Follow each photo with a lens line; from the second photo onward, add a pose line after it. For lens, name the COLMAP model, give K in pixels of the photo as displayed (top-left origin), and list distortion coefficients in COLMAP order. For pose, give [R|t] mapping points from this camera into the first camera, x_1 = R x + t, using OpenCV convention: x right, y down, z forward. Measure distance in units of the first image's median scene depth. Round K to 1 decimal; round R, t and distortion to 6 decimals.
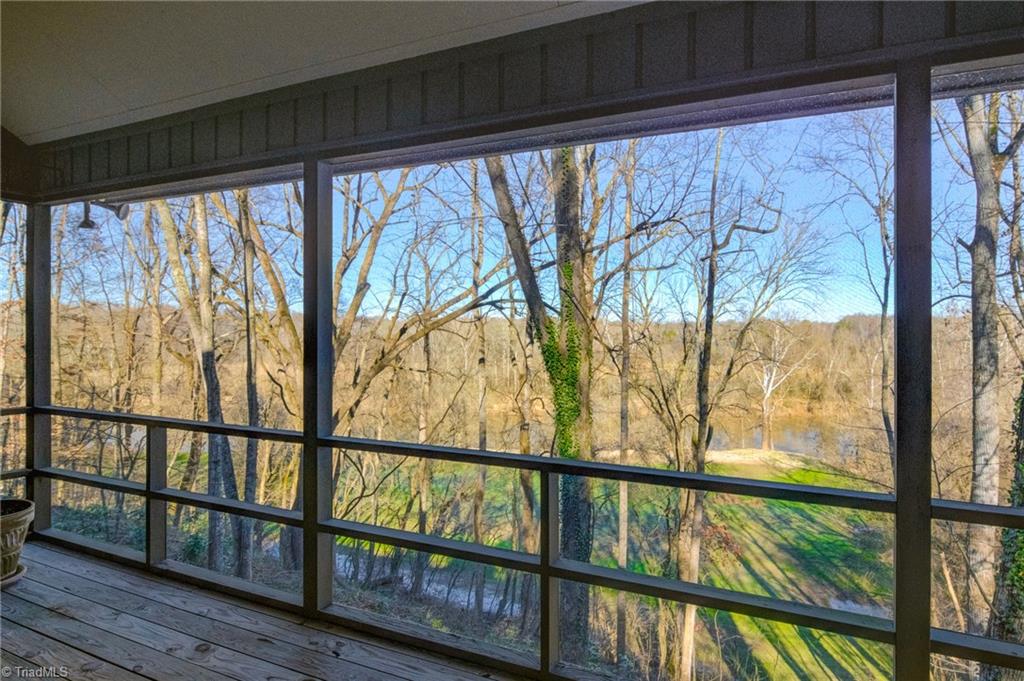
lens RADIAL K [[597.0, 0, 512.0], [0, 597.0, 340.5], [0, 0, 1]] dist [0.004607, 0.001067]
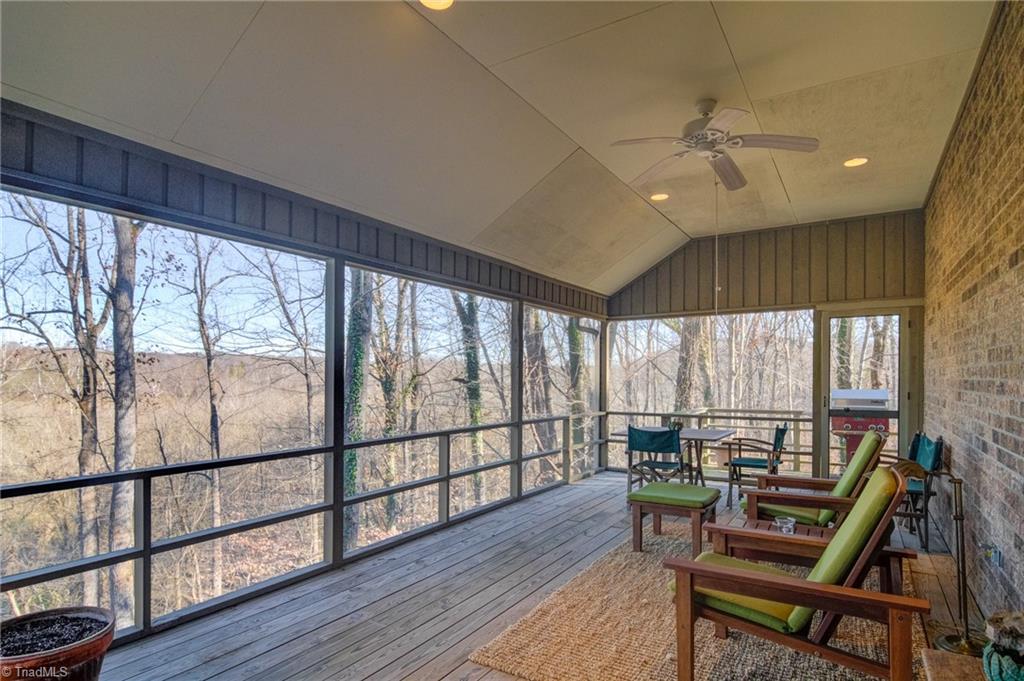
lens RADIAL K [[551.6, 0, 514.0], [0, 551.6, 372.3], [0, 0, 1]] dist [0.003076, -0.000511]
pose [[0.118290, -0.000850, 0.992979, -1.362447], [-0.002681, 0.999996, 0.001175, -0.020314], [-0.992975, -0.002801, 0.118287, 0.333634]]
